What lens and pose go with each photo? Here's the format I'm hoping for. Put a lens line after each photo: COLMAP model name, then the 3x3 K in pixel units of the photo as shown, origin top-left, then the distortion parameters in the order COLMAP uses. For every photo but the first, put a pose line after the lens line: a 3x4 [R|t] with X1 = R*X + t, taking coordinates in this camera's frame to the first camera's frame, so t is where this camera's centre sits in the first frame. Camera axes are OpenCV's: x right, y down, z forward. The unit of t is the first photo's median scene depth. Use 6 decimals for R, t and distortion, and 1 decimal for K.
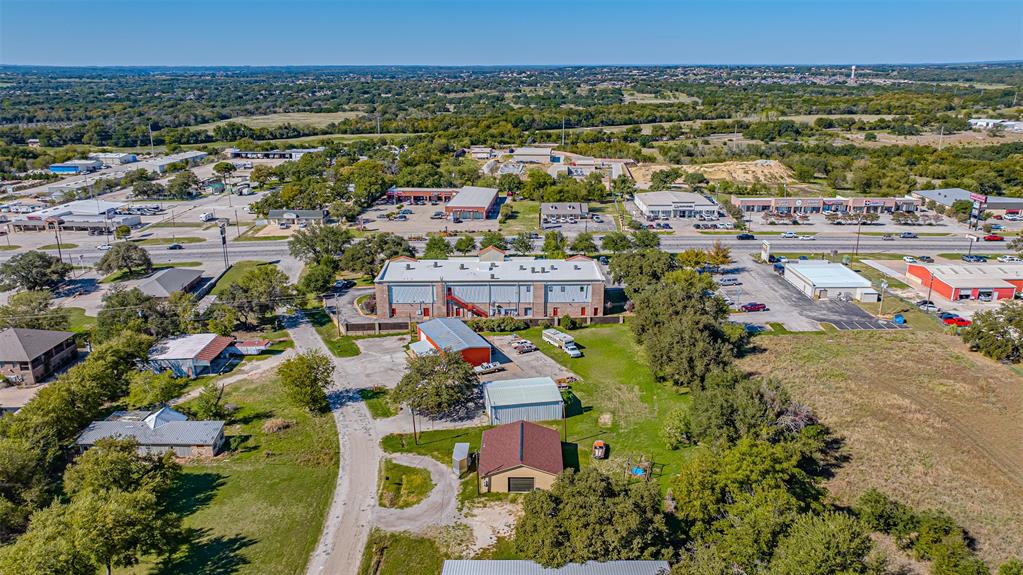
lens RADIAL K [[719.8, 0, 514.9], [0, 719.8, 283.4], [0, 0, 1]] dist [-0.012600, -0.006372]
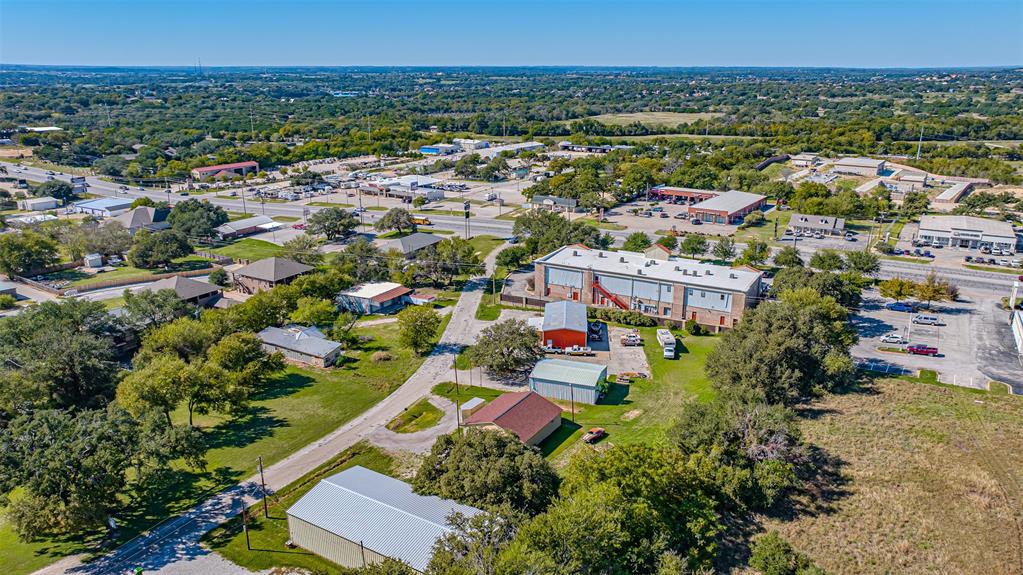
lens RADIAL K [[719.8, 0, 514.9], [0, 719.8, 283.4], [0, 0, 1]] dist [-0.012600, -0.006372]
pose [[0.862358, 0.146726, -0.484573, 0.320502], [-0.147336, 0.988391, 0.037077, -0.005553], [0.484388, 0.039421, 0.873965, 0.015342]]
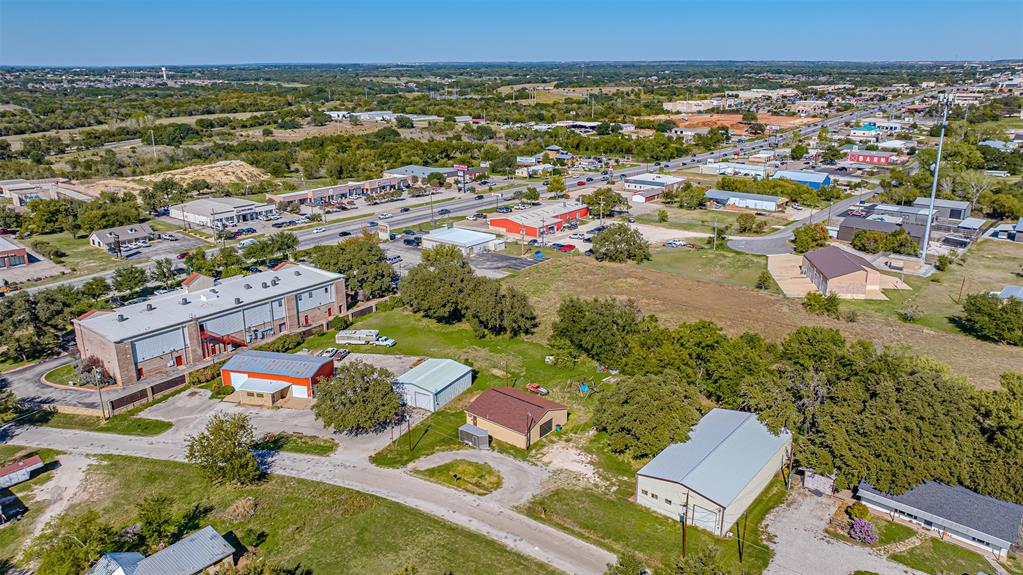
lens RADIAL K [[719.8, 0, 514.9], [0, 719.8, 283.4], [0, 0, 1]] dist [-0.012600, -0.006372]
pose [[0.623860, -0.227002, 0.747843, -0.489844], [0.228332, 0.968079, 0.103375, -0.045145], [-0.747437, 0.106265, 0.655778, 0.149277]]
